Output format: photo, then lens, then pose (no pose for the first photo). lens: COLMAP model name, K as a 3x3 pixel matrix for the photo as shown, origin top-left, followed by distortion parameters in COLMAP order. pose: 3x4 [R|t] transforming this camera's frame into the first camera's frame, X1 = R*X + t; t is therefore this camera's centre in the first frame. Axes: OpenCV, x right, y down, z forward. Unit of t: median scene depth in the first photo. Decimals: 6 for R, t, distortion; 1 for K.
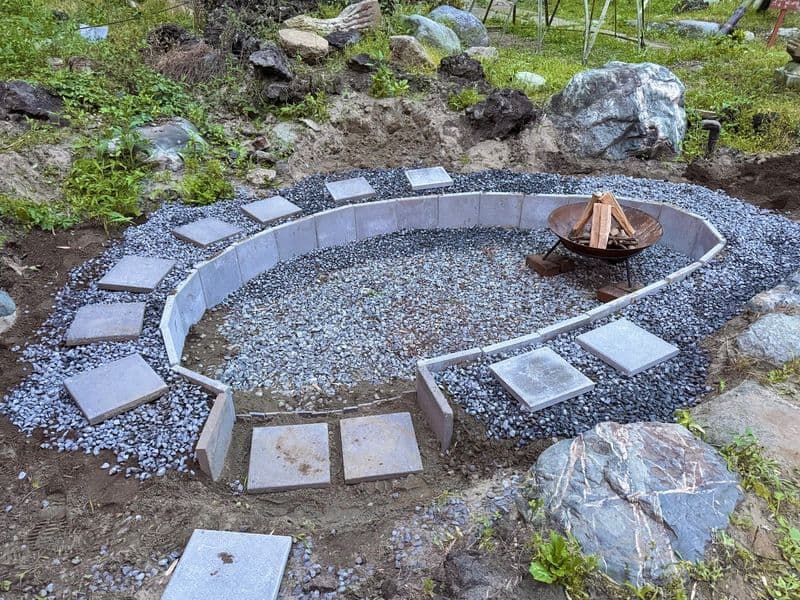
lens RADIAL K [[551.3, 0, 400.0], [0, 551.3, 300.0], [0, 0, 1]] dist [0.063750, -0.081478]
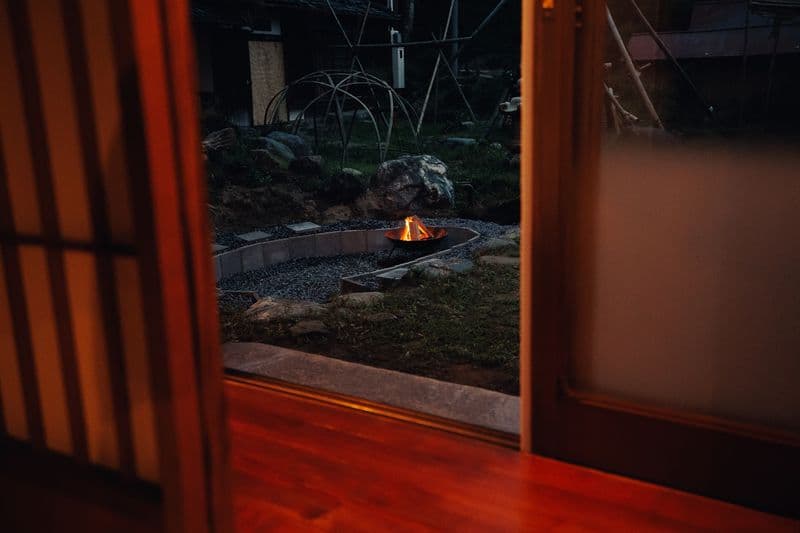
lens RADIAL K [[973.9, 0, 388.3], [0, 973.9, 302.3], [0, 0, 1]] dist [0.006096, 0.015225]
pose [[0.946201, -0.090650, 0.310622, -0.567793], [0.188504, 0.934664, -0.301445, 0.806585], [-0.263001, 0.343781, 0.901468, -1.371209]]
